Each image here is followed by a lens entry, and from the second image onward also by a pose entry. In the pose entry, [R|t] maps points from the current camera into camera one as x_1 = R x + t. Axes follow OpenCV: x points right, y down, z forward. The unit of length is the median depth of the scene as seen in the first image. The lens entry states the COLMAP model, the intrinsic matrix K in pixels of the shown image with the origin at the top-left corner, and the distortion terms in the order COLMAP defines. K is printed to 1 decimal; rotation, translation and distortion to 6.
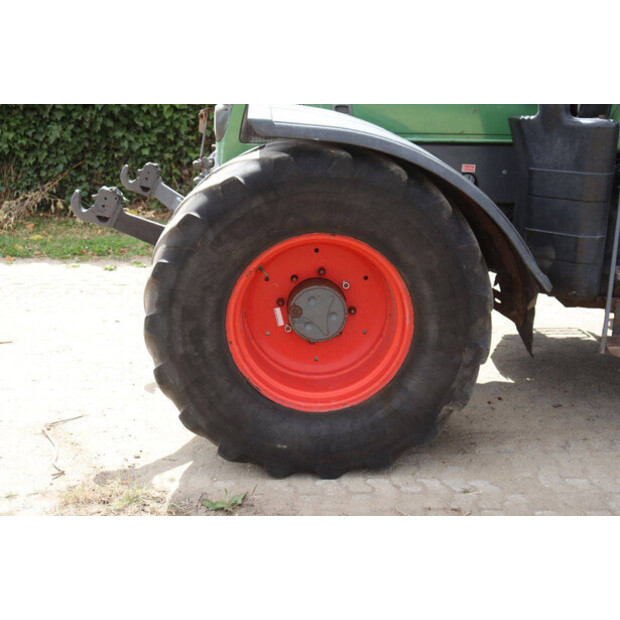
lens RADIAL K [[791.6, 0, 308.3], [0, 791.6, 313.9], [0, 0, 1]] dist [0.053133, 0.000000]
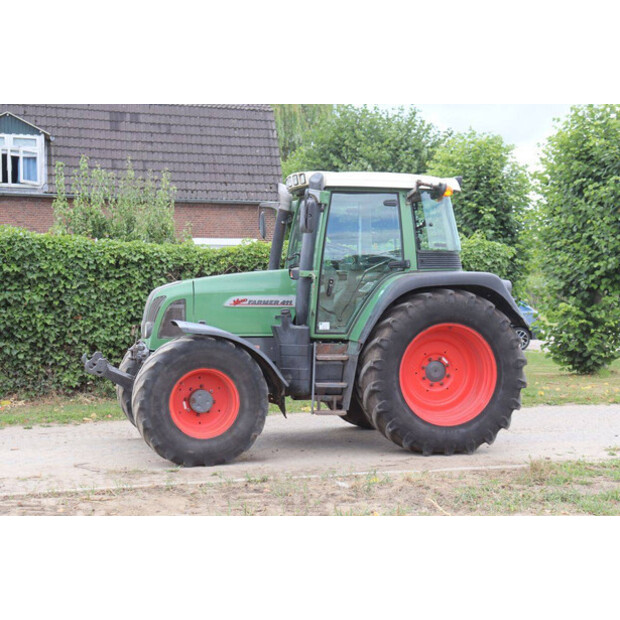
lens RADIAL K [[1110.6, 0, 321.3], [0, 1110.6, 299.1], [0, 0, 1]] dist [0.223506, 0.000000]
pose [[0.968611, -0.013342, 0.248222, -0.487946], [0.078965, 0.963351, -0.256356, 0.614932], [-0.235705, 0.267910, 0.934167, -2.459359]]
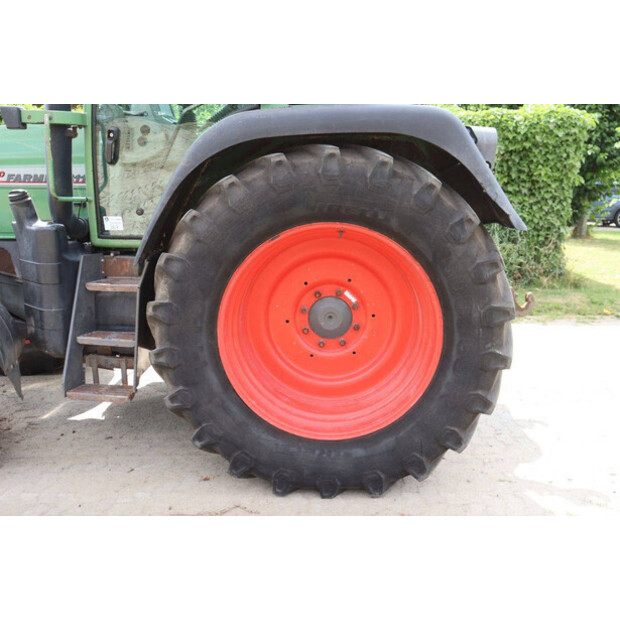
lens RADIAL K [[641.5, 0, 317.9], [0, 641.5, 307.6], [0, 0, 1]] dist [-0.029120, 0.000000]
pose [[0.998975, -0.004186, -0.045077, 0.842577], [0.000433, 0.996554, -0.082948, -0.011160], [0.045269, 0.082844, 0.995534, -0.046785]]
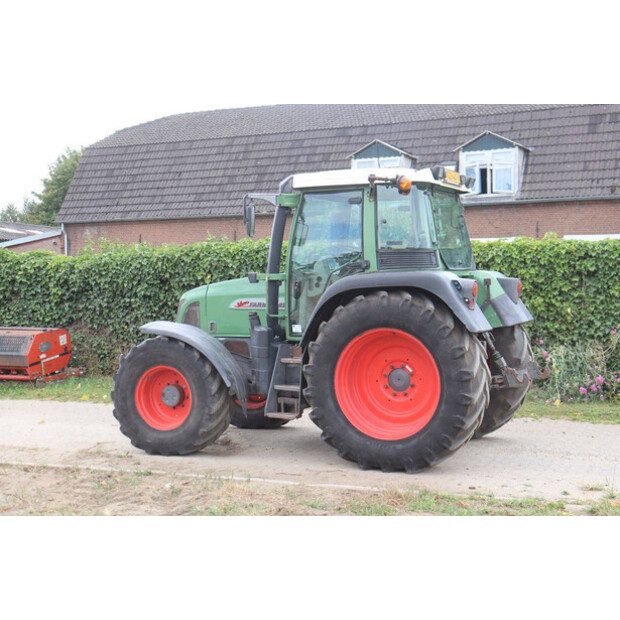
lens RADIAL K [[964.6, 0, 289.8], [0, 964.6, 309.6], [0, 0, 1]] dist [0.136524, 0.000000]
pose [[0.890403, -0.011916, -0.455017, 1.882620], [-0.104083, 0.967841, -0.229022, 0.428817], [0.443113, 0.251282, 0.860528, -1.766054]]
